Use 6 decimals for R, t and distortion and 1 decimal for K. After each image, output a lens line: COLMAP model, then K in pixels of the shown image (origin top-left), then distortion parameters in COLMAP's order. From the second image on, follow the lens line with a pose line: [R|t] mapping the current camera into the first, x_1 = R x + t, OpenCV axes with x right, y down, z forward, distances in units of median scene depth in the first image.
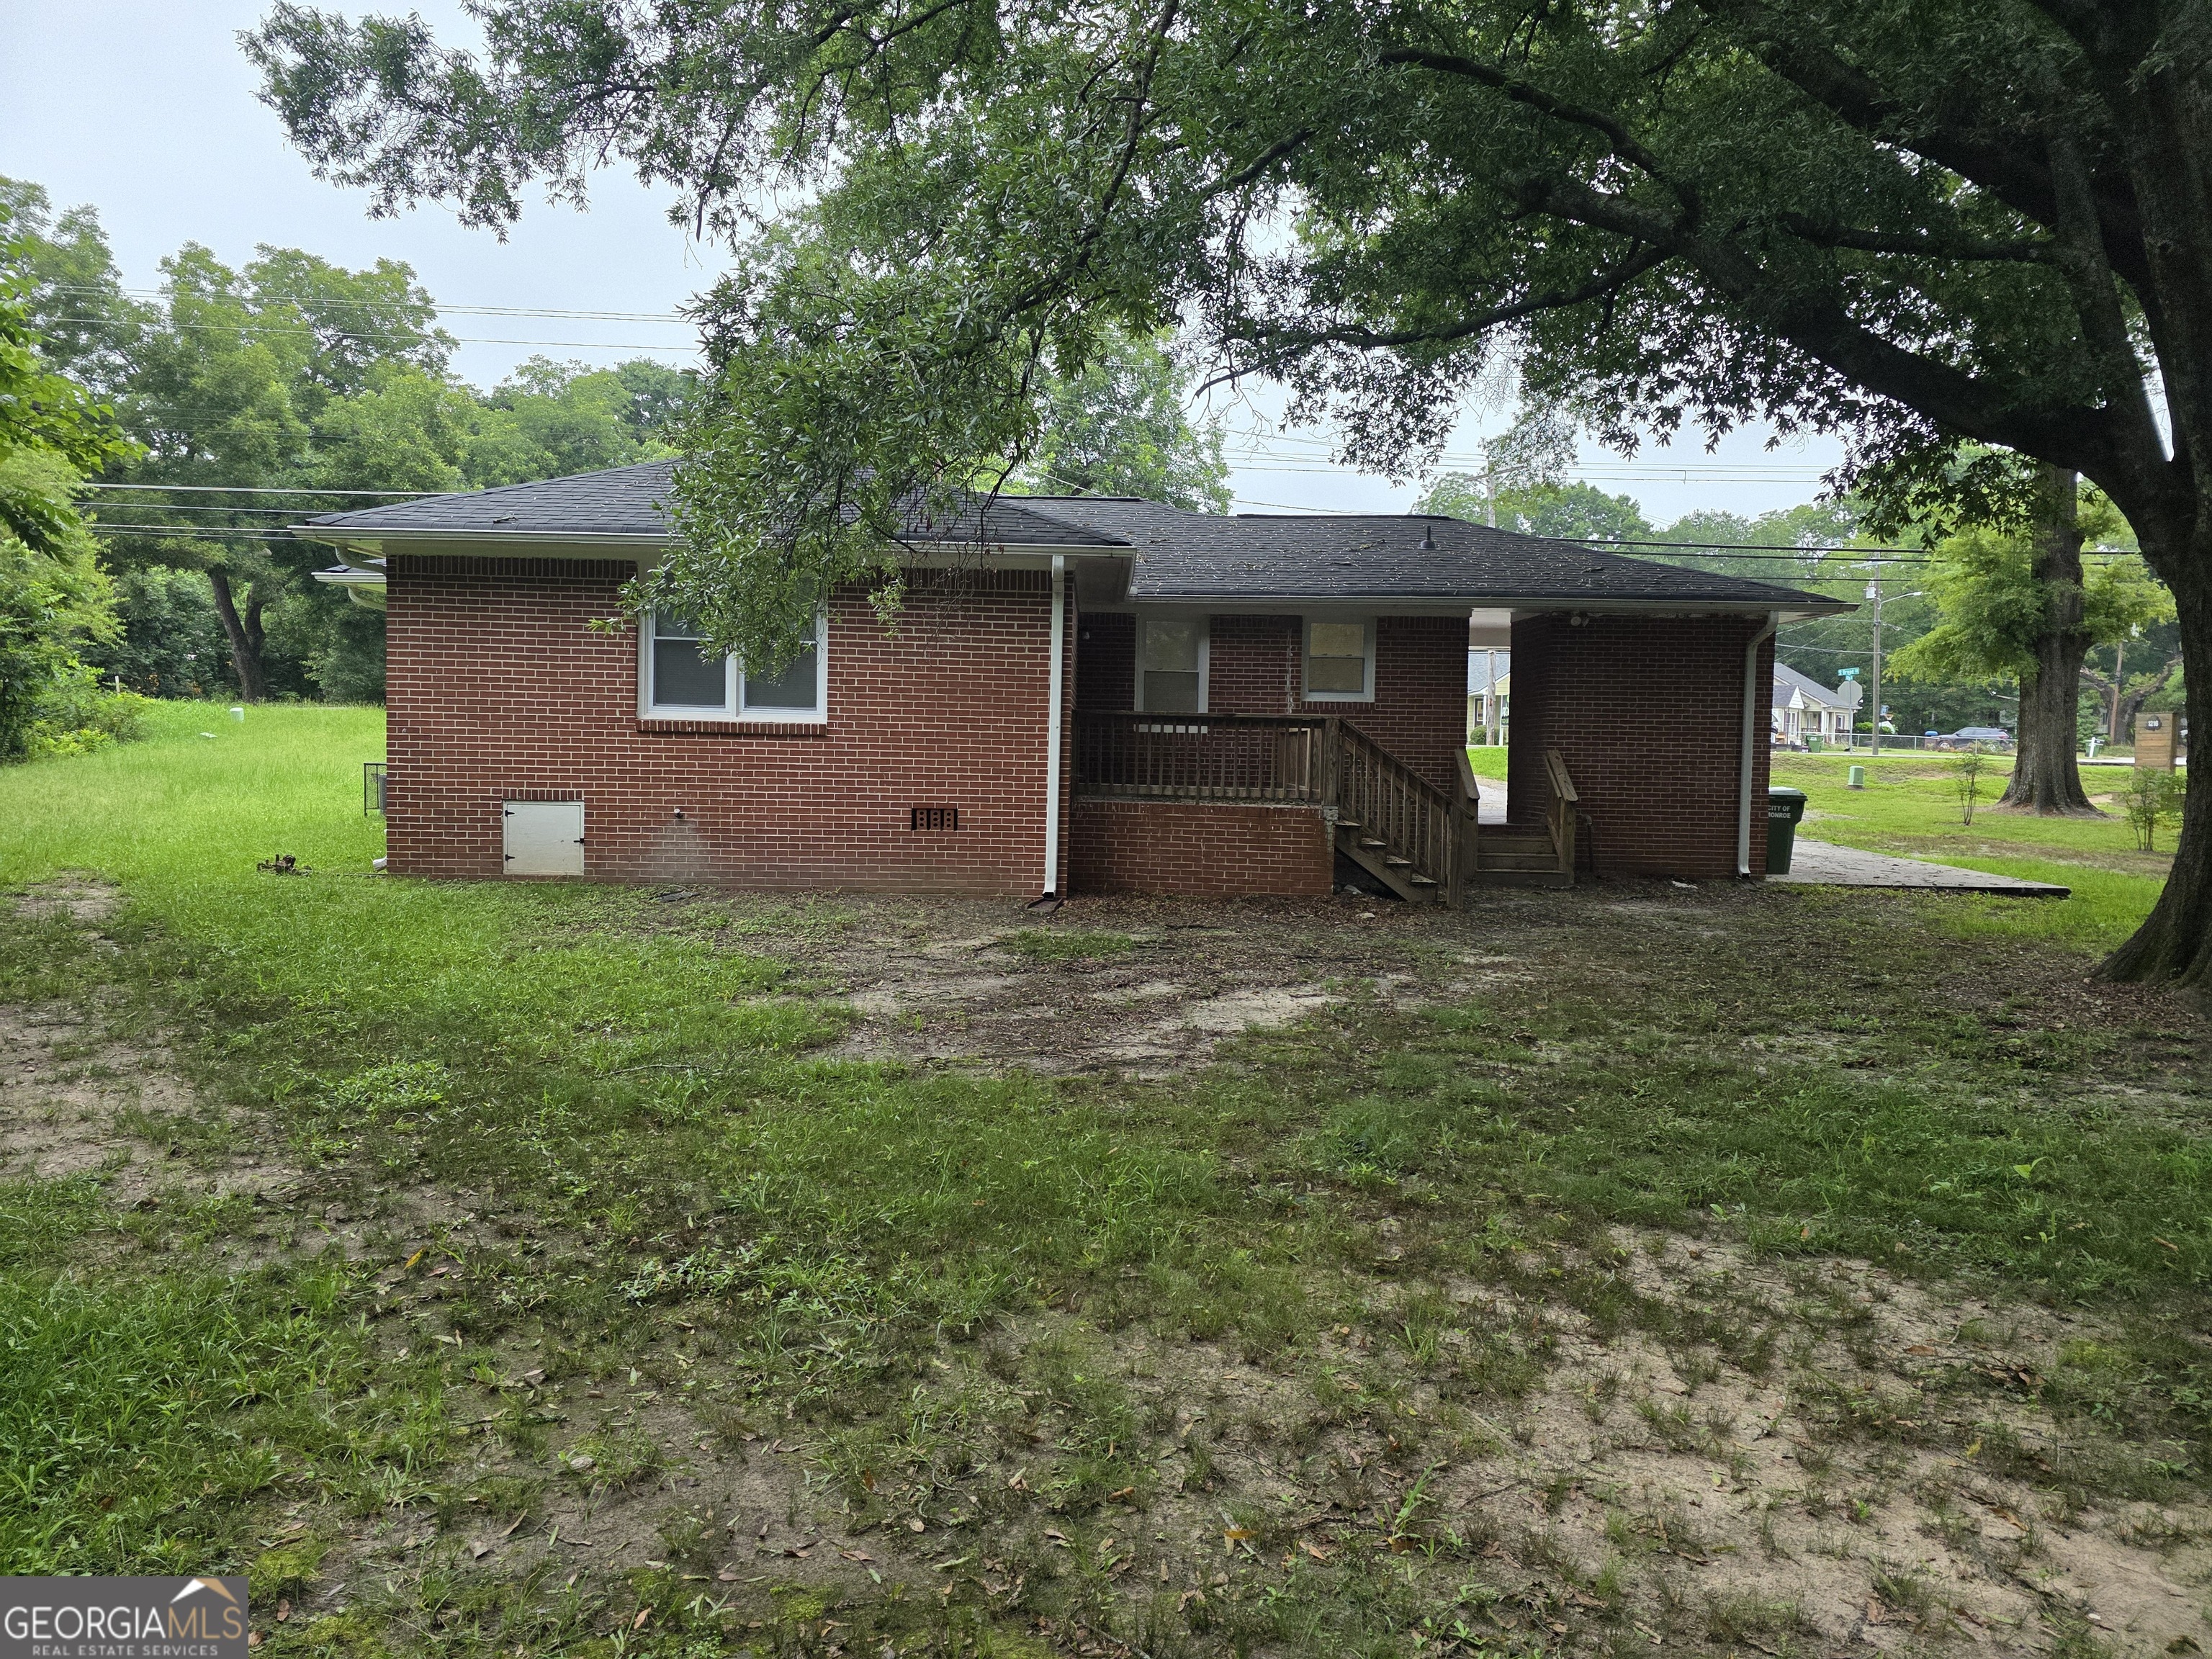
lens RADIAL K [[1484.7, 0, 1106.2], [0, 1484.7, 822.3], [0, 0, 1]] dist [0.074503, -0.068682]
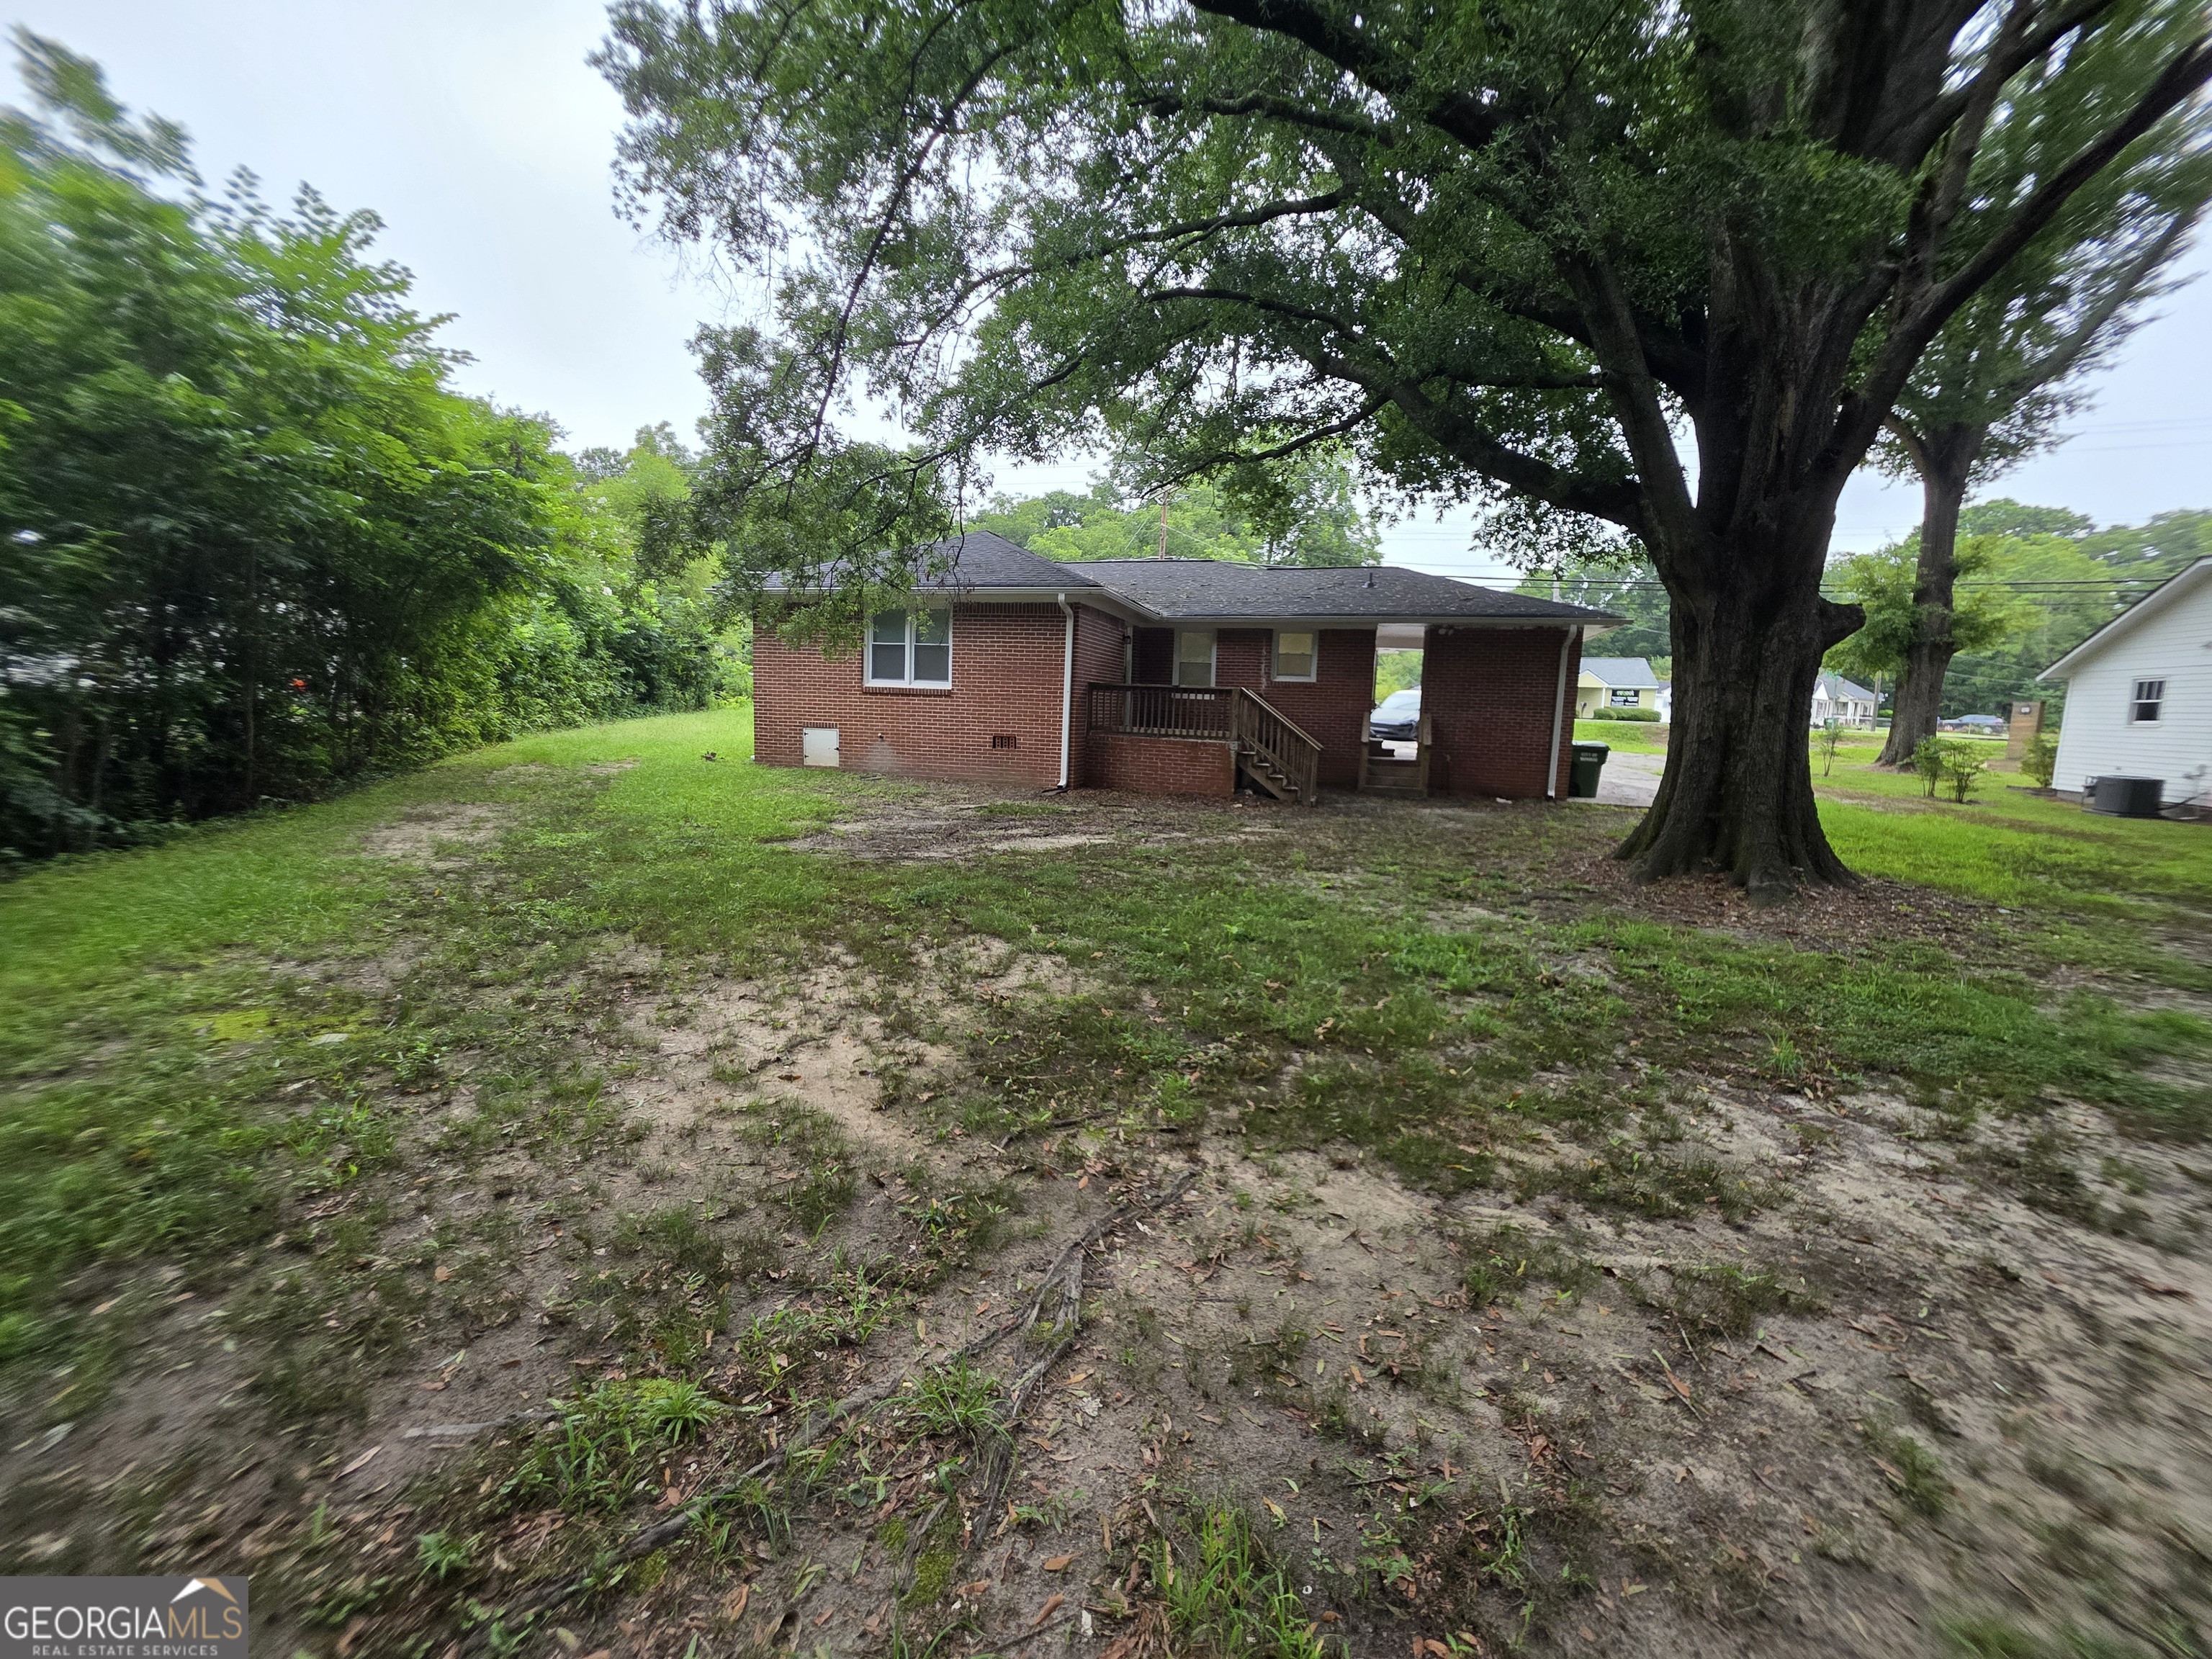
lens RADIAL K [[884.2, 0, 1104.1], [0, 884.2, 834.5], [0, 0, 1]] dist [-0.002639, 0.001234]
pose [[0.960310, 0.053879, -0.273683, 0.303186], [-0.031387, 0.995808, 0.085909, 0.013434], [0.277165, -0.073910, 0.957976, -0.016931]]
